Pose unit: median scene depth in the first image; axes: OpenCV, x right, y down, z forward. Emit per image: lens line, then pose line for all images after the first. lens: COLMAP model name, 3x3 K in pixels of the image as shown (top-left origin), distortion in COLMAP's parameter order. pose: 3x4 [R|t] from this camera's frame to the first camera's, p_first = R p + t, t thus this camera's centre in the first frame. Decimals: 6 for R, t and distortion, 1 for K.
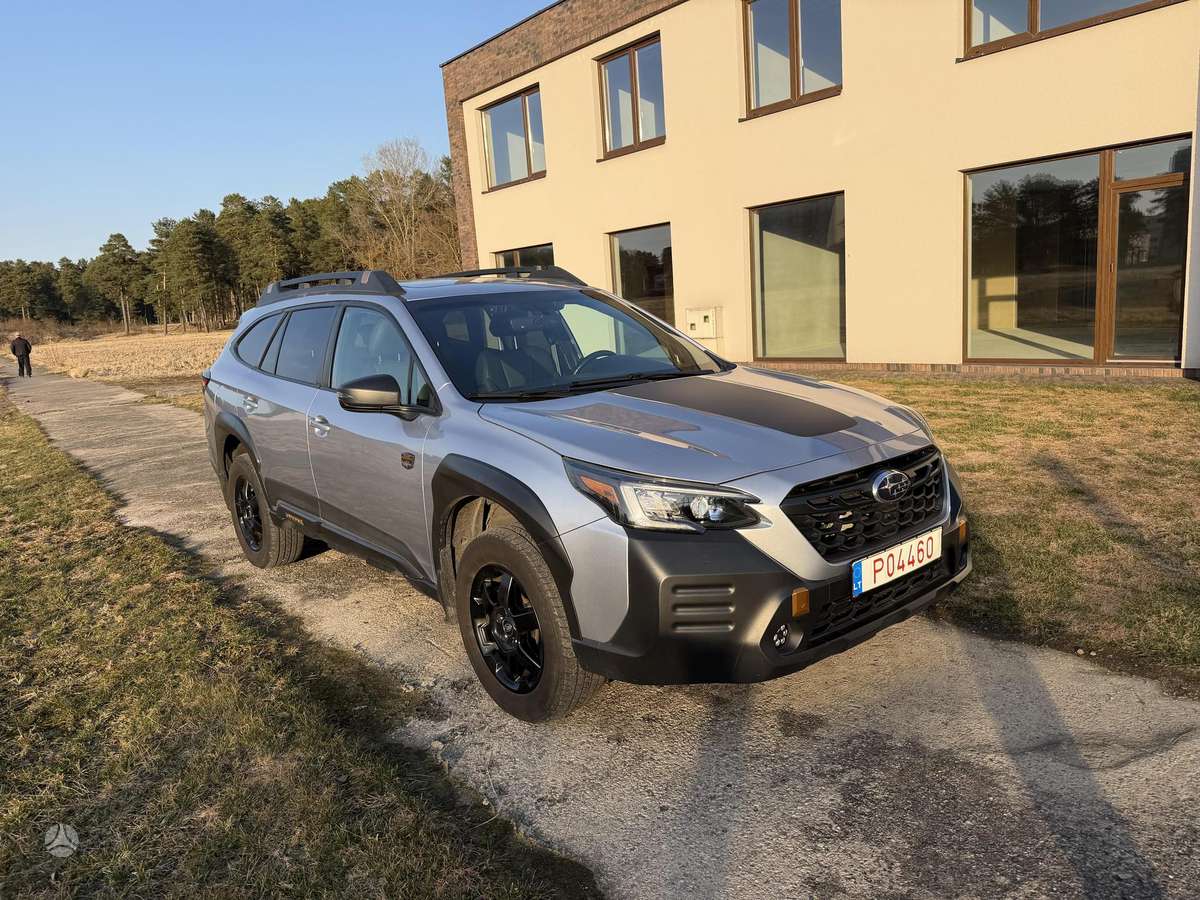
lens RADIAL K [[848.2, 0, 592.5], [0, 848.2, 447.1], [0, 0, 1]] dist [0.040050, -0.059056]
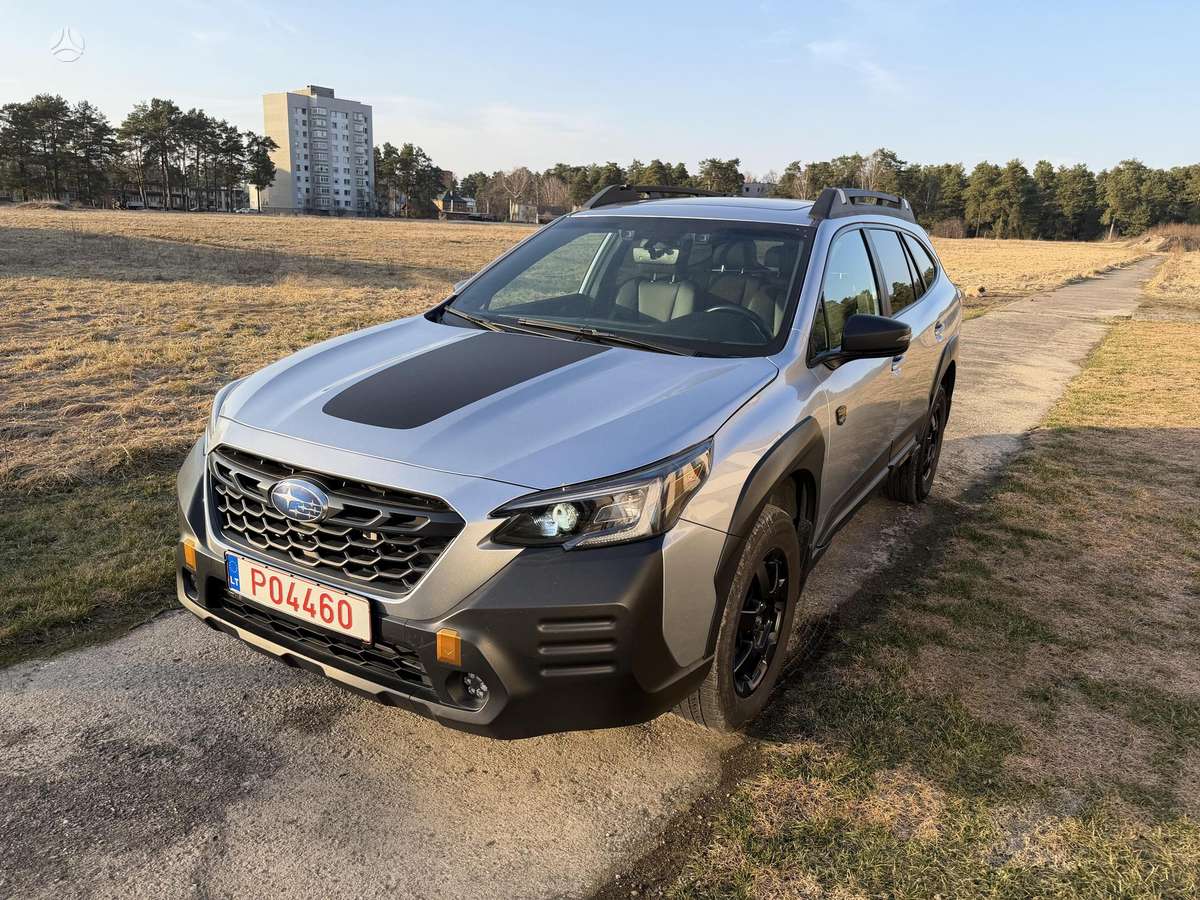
lens RADIAL K [[848.2, 0, 605.2], [0, 848.2, 457.9], [0, 0, 1]] dist [0.040050, -0.059056]
pose [[0.332891, 0.333952, -0.881850, 0.786918], [-0.225532, 0.936243, 0.269414, -0.183809], [0.915597, 0.109200, 0.386984, 0.679825]]
